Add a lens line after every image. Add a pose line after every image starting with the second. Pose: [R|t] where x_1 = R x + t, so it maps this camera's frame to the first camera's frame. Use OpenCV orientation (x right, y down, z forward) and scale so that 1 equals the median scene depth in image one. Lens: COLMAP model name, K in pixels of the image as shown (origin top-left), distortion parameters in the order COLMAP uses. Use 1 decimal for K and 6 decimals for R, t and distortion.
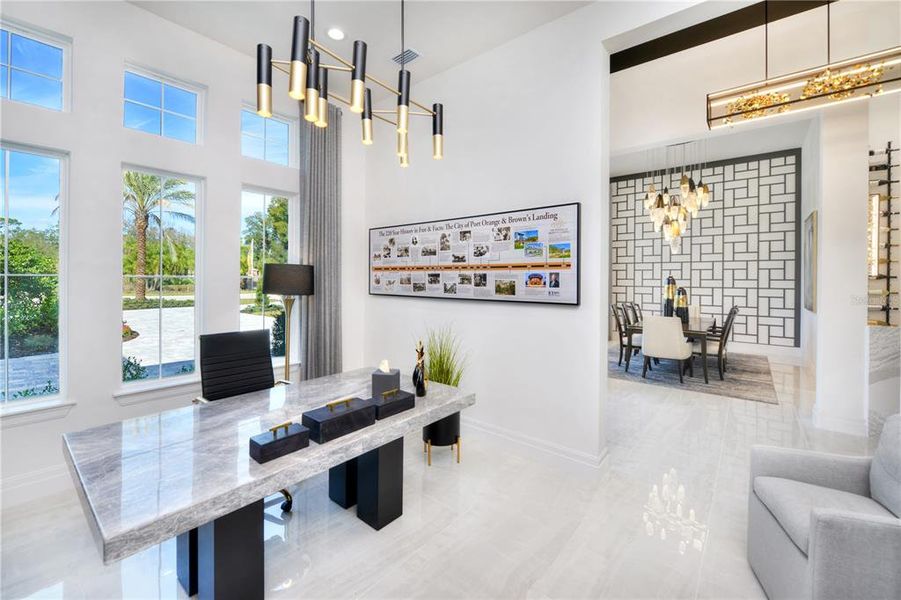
lens RADIAL K [[364.8, 0, 441.3], [0, 364.8, 280.1], [0, 0, 1]] dist [-0.002550, 0.000066]
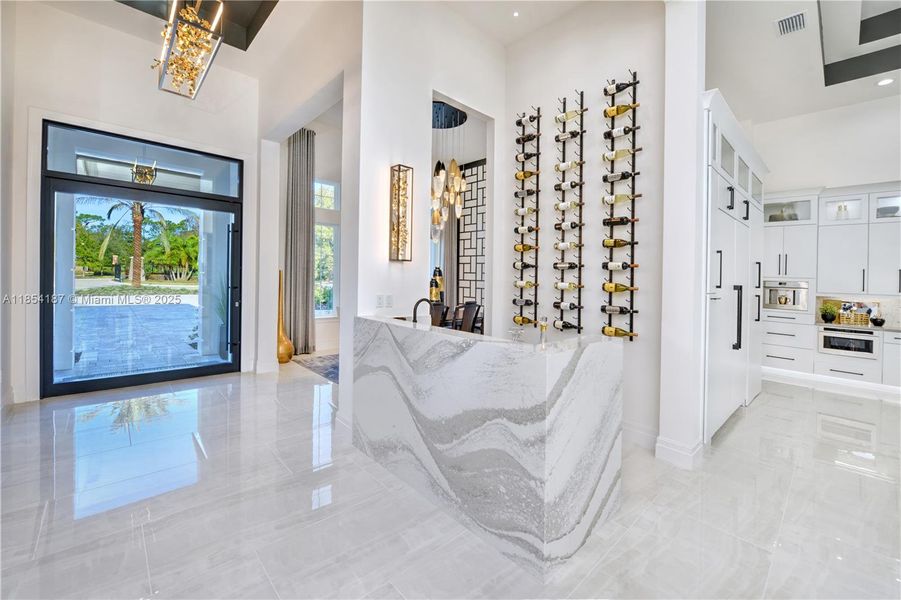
lens RADIAL K [[356.9, 0, 455.0], [0, 356.9, 279.3], [0, 0, 1]] dist [0.002799, 0.000076]
pose [[0.993227, 0.023509, -0.113791, 0.762855], [-0.023311, 0.999724, 0.003070, 0.015817], [0.113831, -0.000397, 0.993500, 0.104411]]
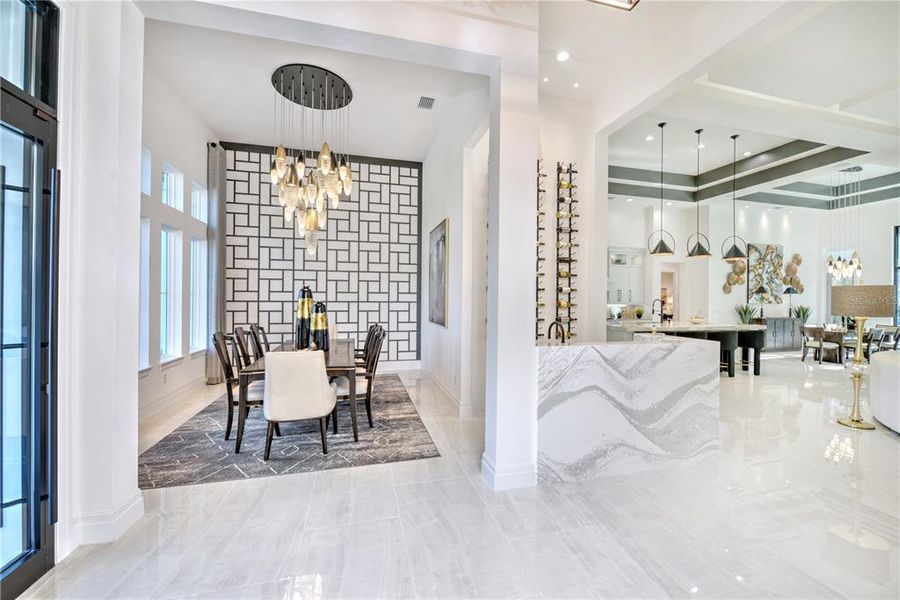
lens RADIAL K [[364.4, 0, 446.9], [0, 364.4, 295.4], [0, 0, 1]] dist [-0.002550, 0.000066]
pose [[0.583981, 0.002555, 0.811764, 0.212164], [-0.002017, 0.999997, -0.001697, 0.007791], [-0.811765, -0.000646, 0.583984, 0.360683]]
